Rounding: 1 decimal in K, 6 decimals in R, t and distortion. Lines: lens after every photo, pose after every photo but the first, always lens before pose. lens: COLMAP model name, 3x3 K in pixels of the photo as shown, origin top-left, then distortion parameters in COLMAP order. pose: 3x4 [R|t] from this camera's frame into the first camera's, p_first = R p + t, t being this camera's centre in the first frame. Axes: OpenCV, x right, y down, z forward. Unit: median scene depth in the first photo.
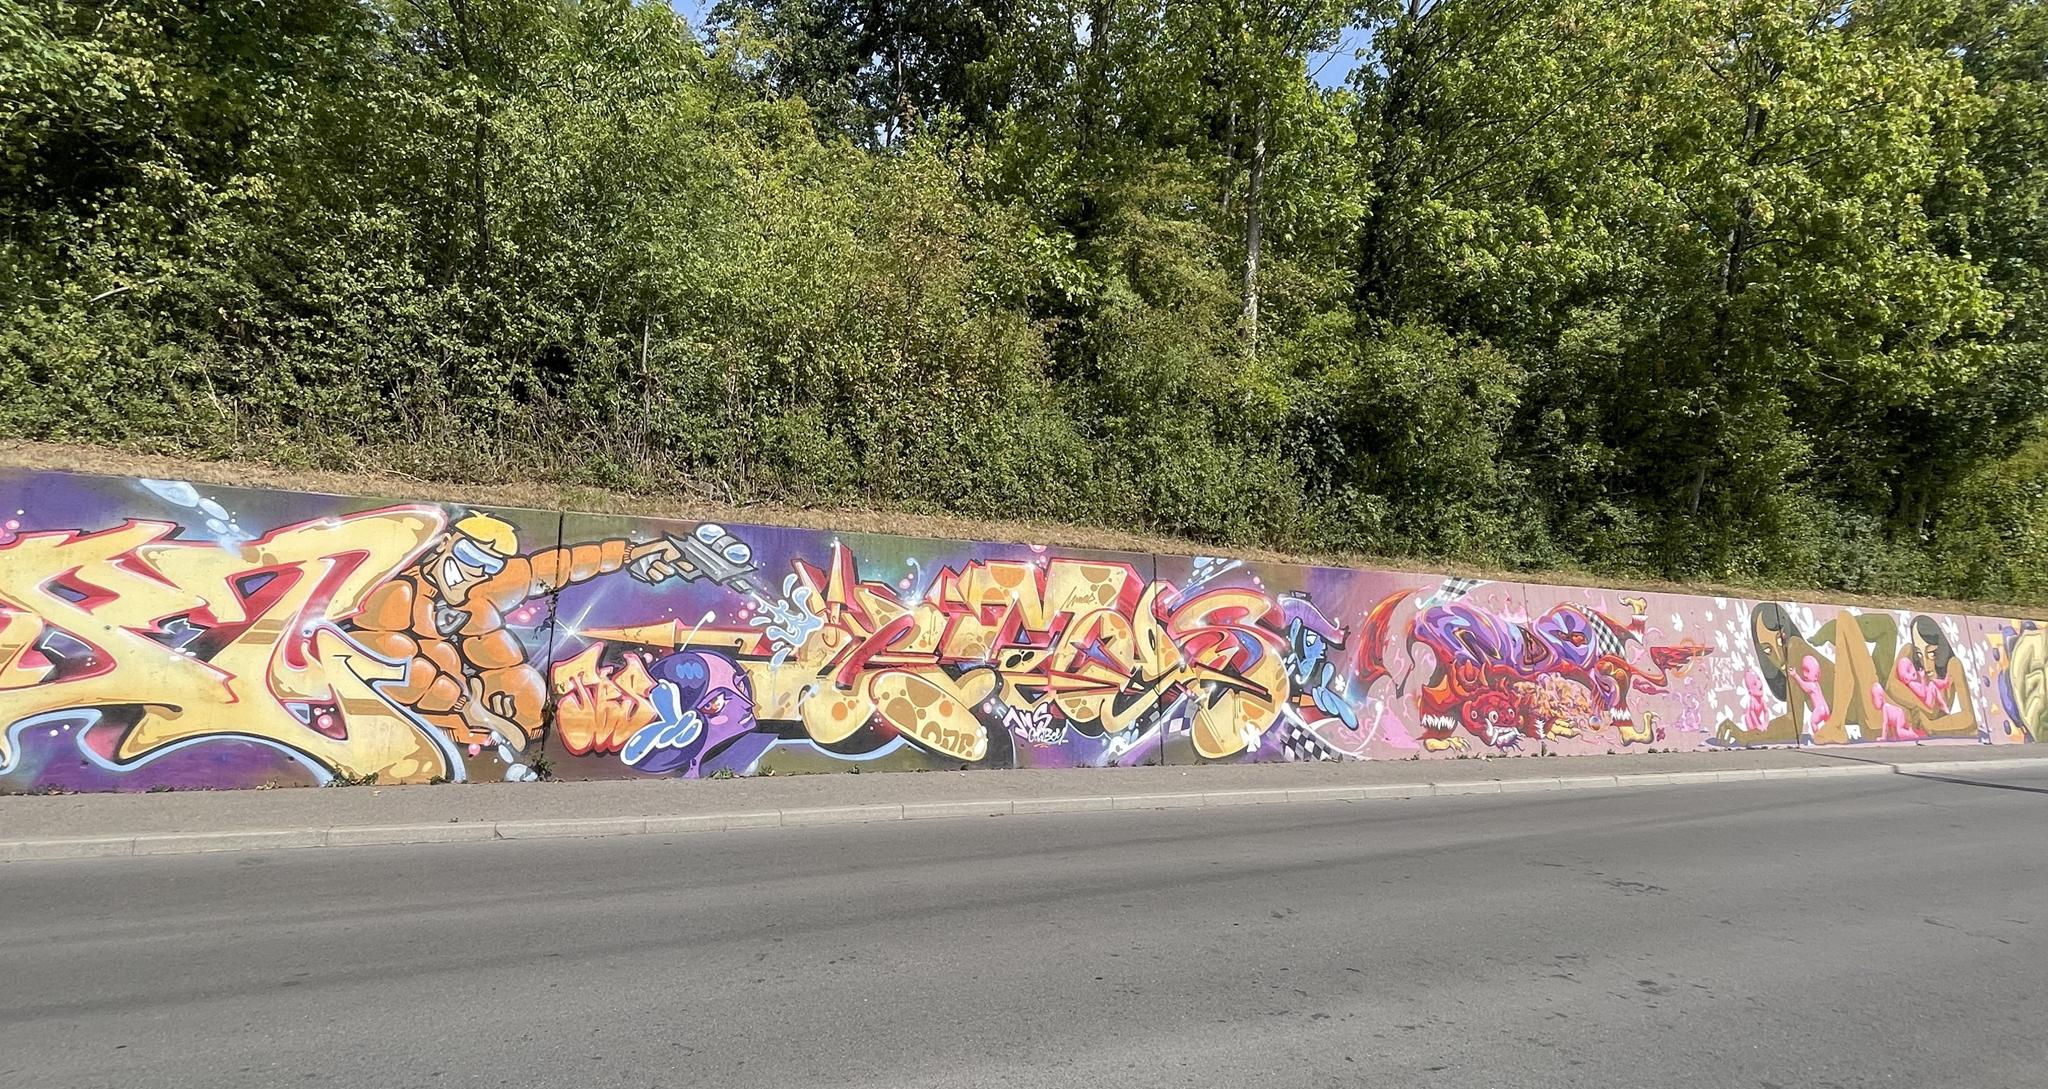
lens RADIAL K [[923.6, 0, 1026.1], [0, 923.6, 547.3], [0, 0, 1]] dist [-0.003903, 0.000026]
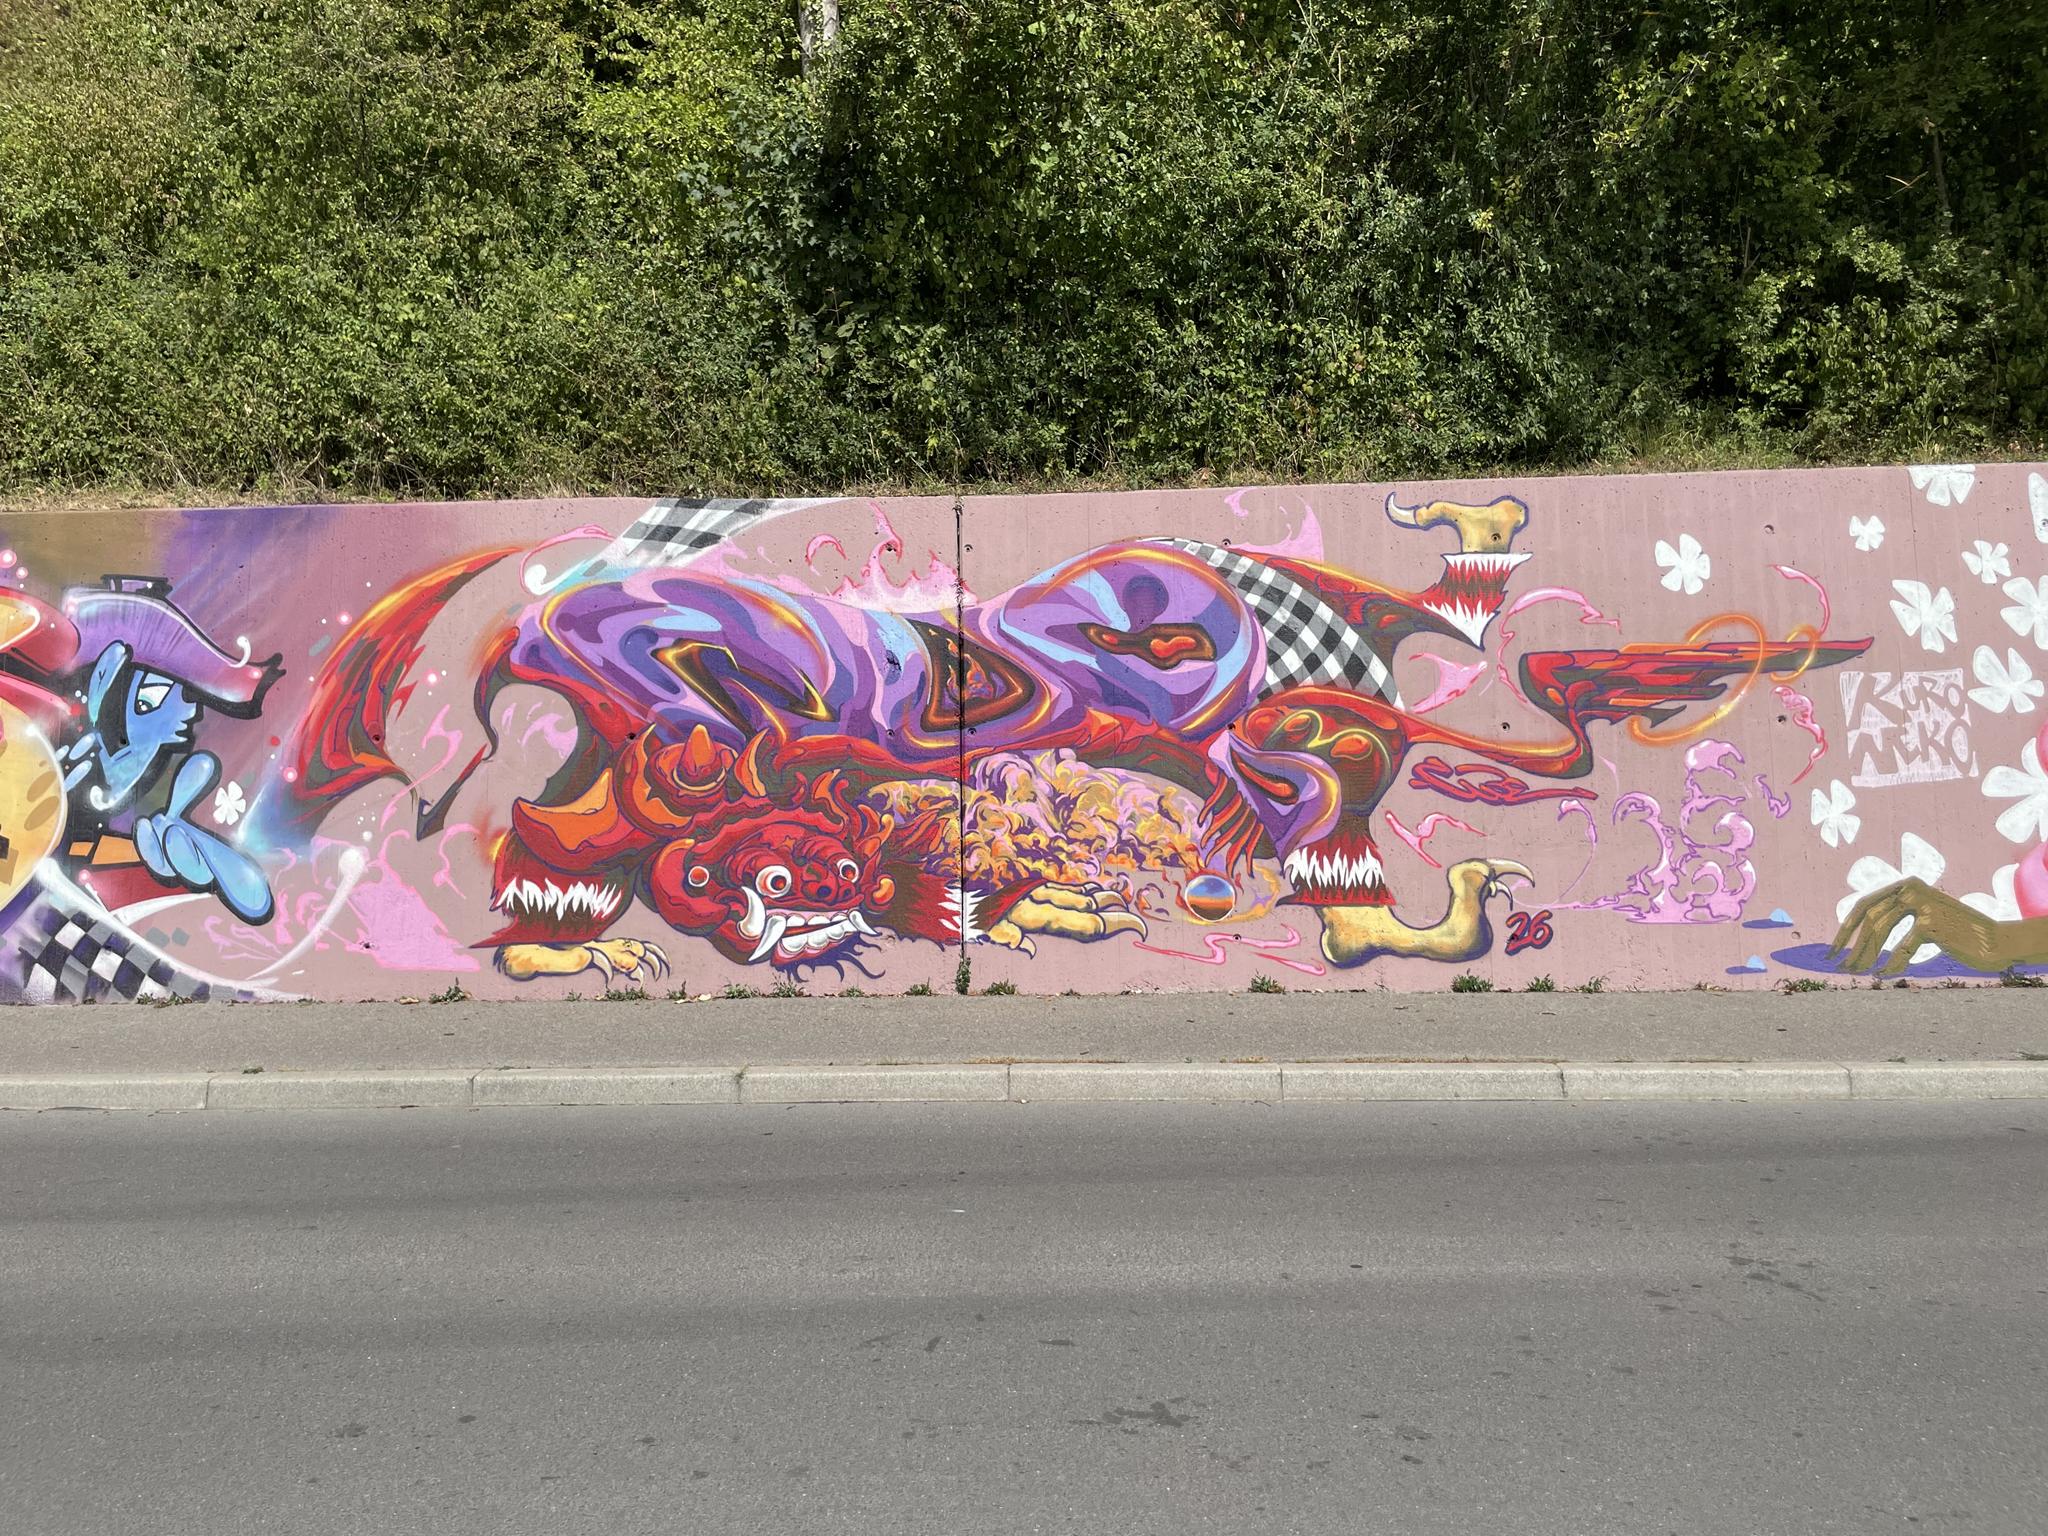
lens RADIAL K [[1573.8, 0, 1011.8], [0, 1573.8, 746.8], [0, 0, 1]] dist [0.043523, -0.019457]
pose [[0.896605, -0.056497, -0.439212, 0.733765], [0.089862, 0.994405, 0.055531, 0.092010], [0.433617, -0.089258, 0.896666, 0.434530]]
